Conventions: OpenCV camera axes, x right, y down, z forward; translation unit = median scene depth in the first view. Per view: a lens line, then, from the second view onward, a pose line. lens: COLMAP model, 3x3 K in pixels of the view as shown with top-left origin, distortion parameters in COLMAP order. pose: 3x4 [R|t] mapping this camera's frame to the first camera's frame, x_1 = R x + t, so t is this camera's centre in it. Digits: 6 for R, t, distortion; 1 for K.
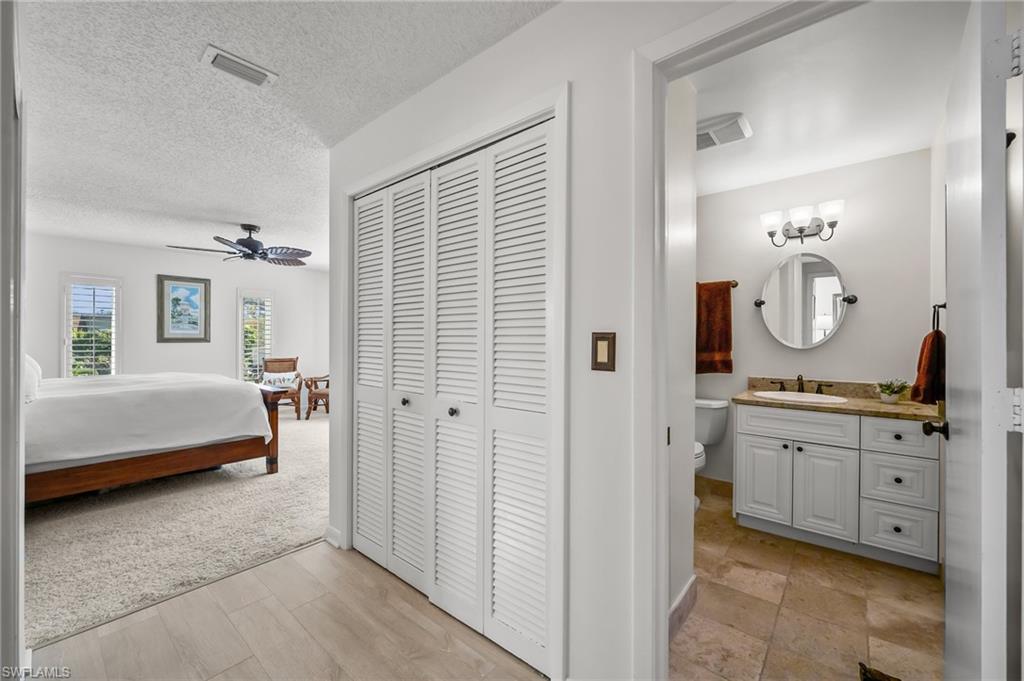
lens RADIAL K [[403.8, 0, 511.0], [0, 403.8, 337.8], [0, 0, 1]] dist [0.000396, 0.000100]
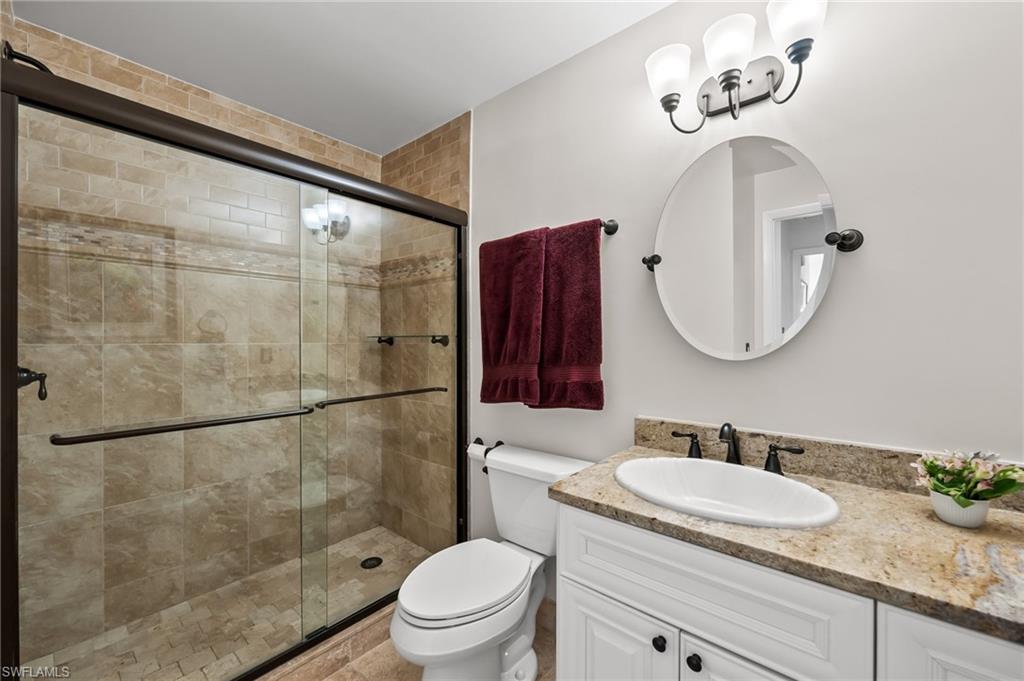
lens RADIAL K [[403.8, 0, 511.0], [0, 403.8, 337.8], [0, 0, 1]] dist [0.000396, 0.000100]
pose [[0.999967, -0.002253, -0.007796, 0.449976], [0.002238, 0.999996, -0.001927, 0.002806], [0.007801, 0.001909, 0.999968, 0.526172]]
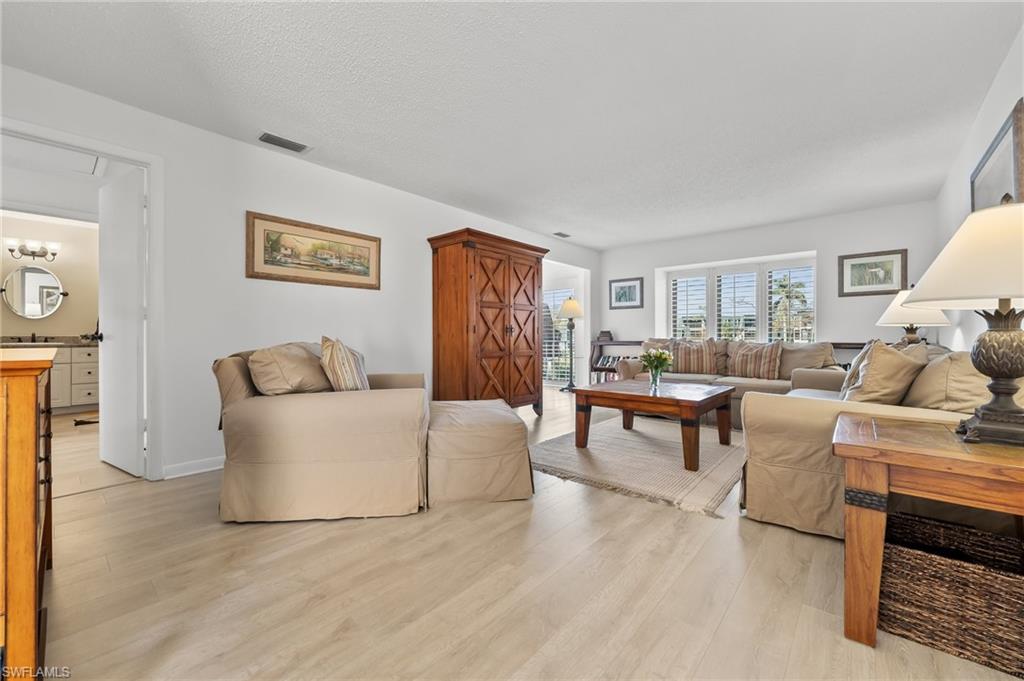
lens RADIAL K [[403.8, 0, 511.0], [0, 403.8, 337.8], [0, 0, 1]] dist [0.000396, 0.000100]
pose [[0.018331, -0.004472, 0.999822, -0.962680], [0.000264, 0.999990, 0.004468, 0.097919], [-0.999832, 0.000182, 0.018332, -1.070083]]
